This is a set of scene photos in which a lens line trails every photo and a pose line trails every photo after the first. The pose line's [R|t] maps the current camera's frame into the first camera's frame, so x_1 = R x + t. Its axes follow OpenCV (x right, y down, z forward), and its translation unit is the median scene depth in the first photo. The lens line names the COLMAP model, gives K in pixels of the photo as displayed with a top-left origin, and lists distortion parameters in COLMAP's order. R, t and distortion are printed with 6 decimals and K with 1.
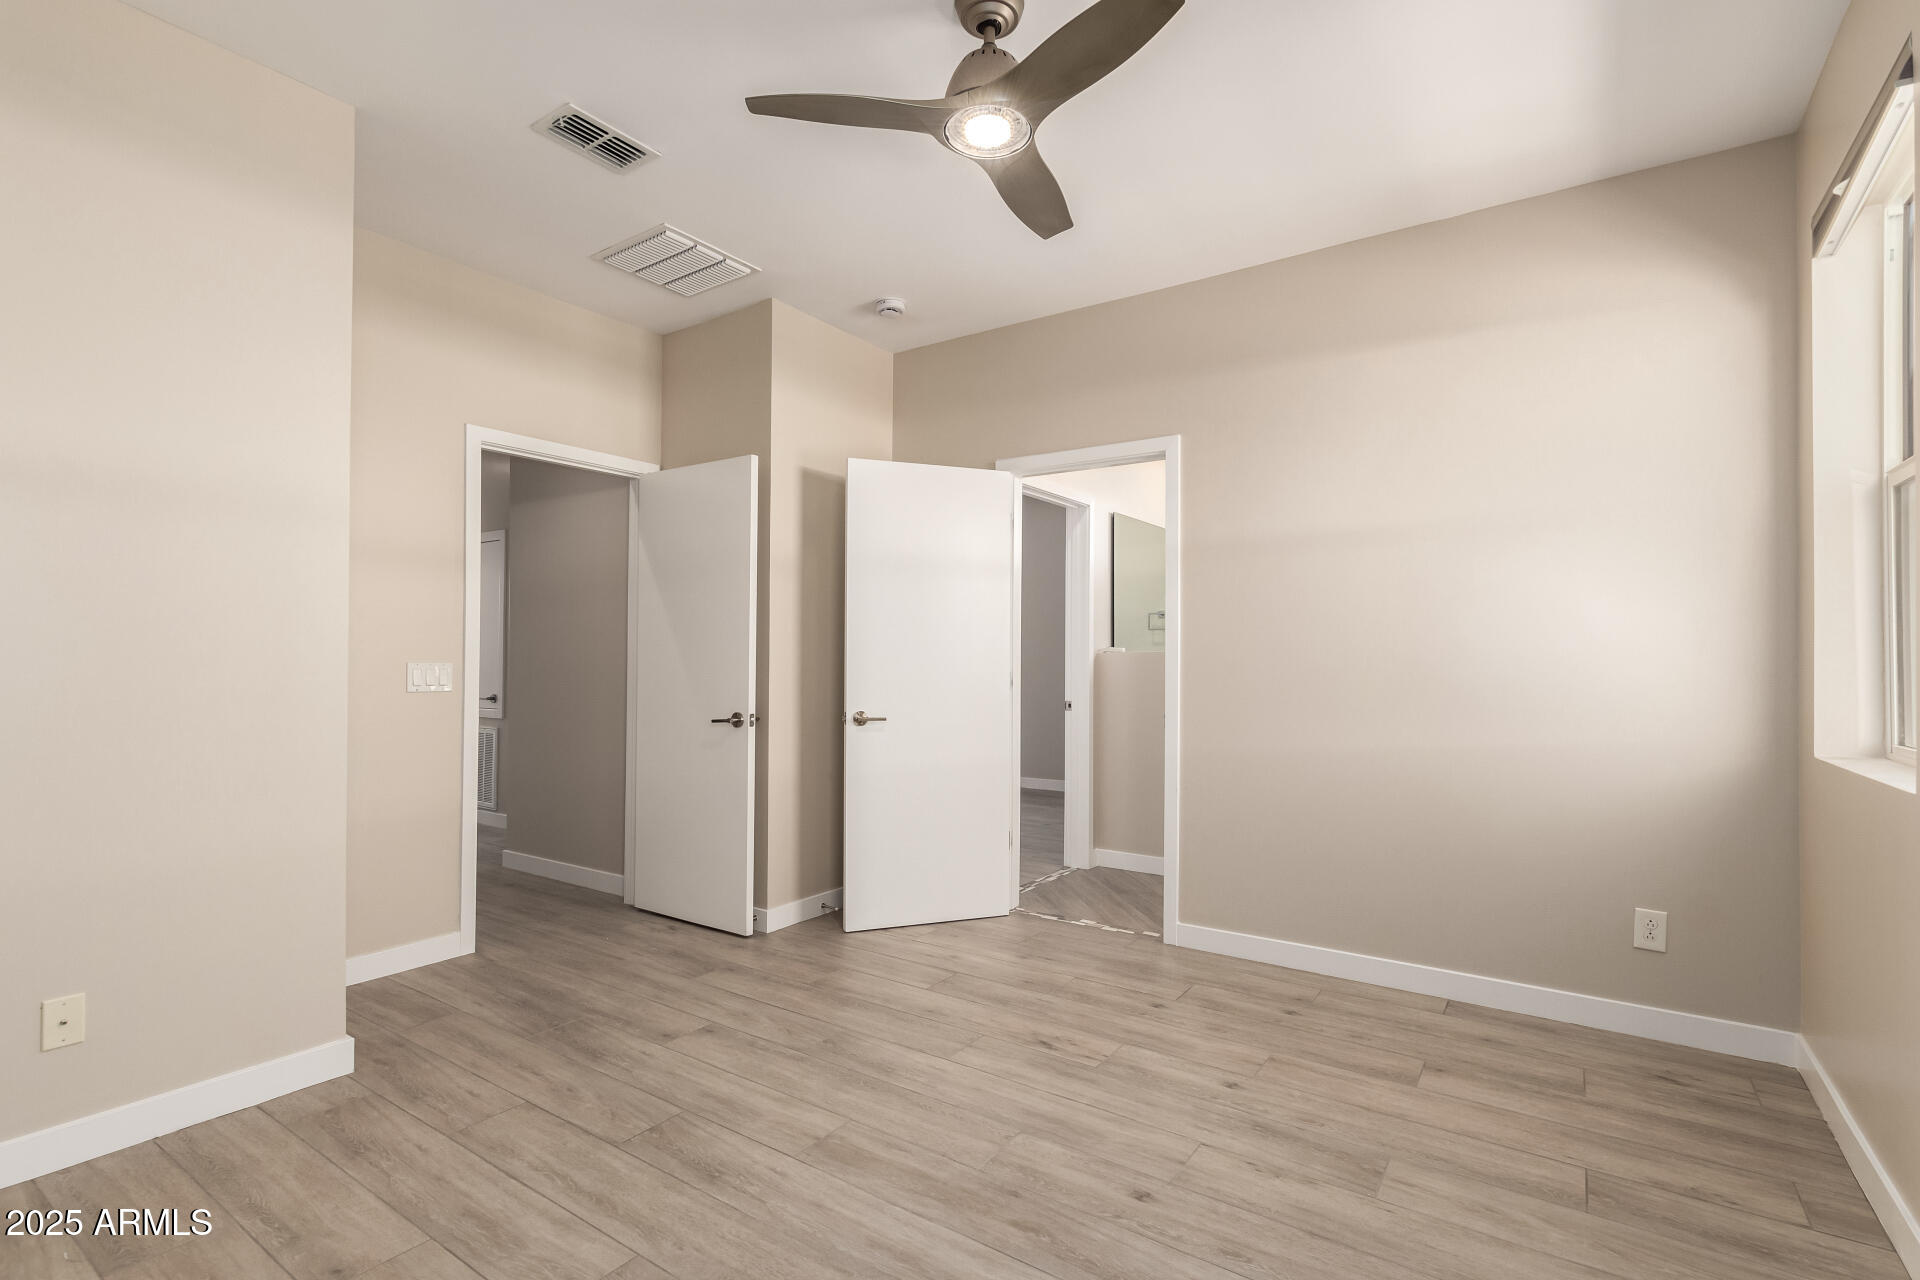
lens RADIAL K [[896.4, 0, 974.4], [0, 896.4, 654.0], [0, 0, 1]] dist [0.009818, -0.005657]
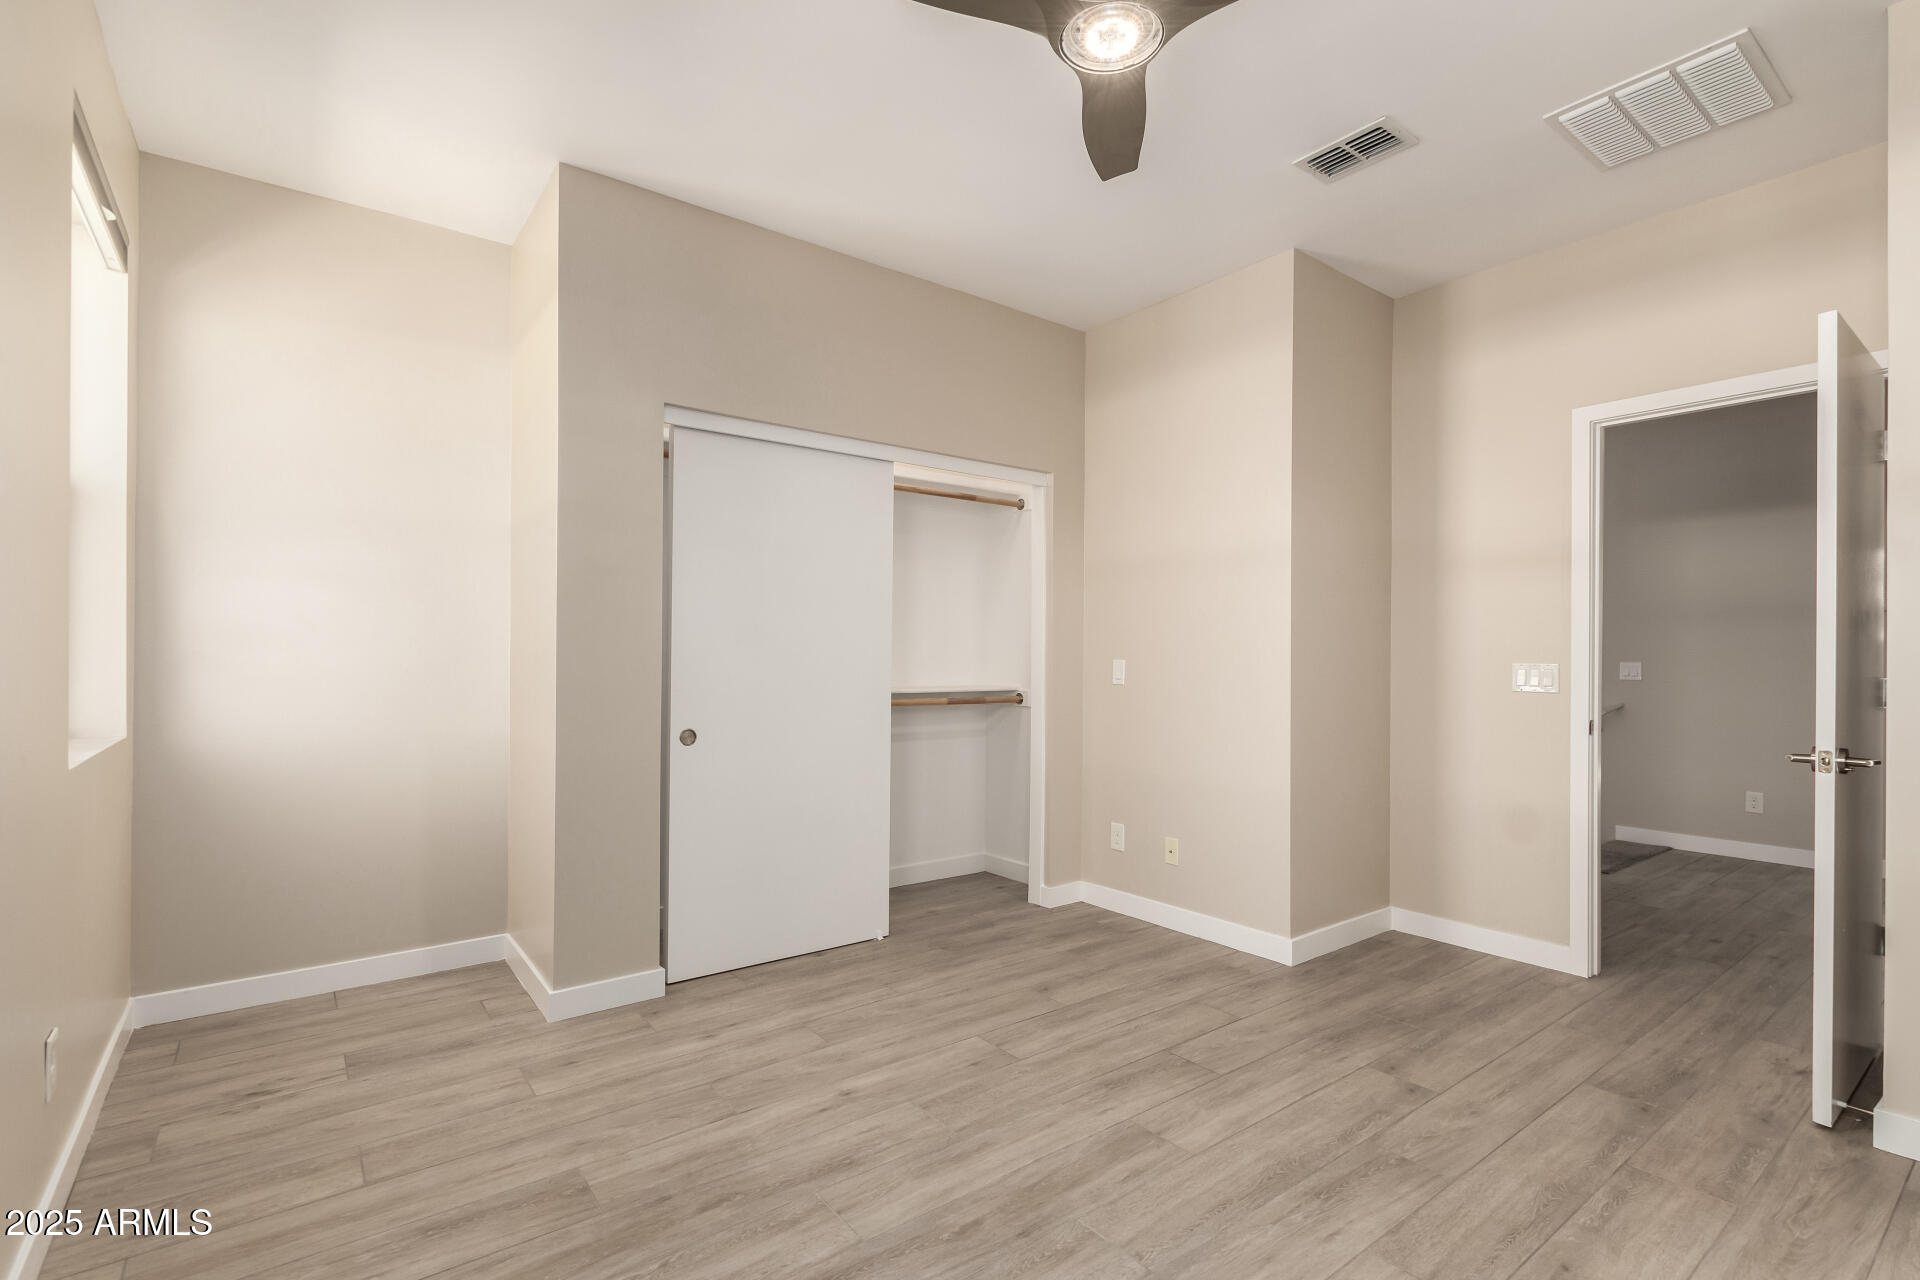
lens RADIAL K [[918.4, 0, 979.0], [0, 918.4, 655.6], [0, 0, 1]] dist [0.002327, 0.000175]
pose [[-0.320680, -0.006888, -0.947163, 0.719180], [-0.002074, 0.999976, -0.006570, 0.011067], [0.947185, -0.000143, -0.320687, 0.947018]]
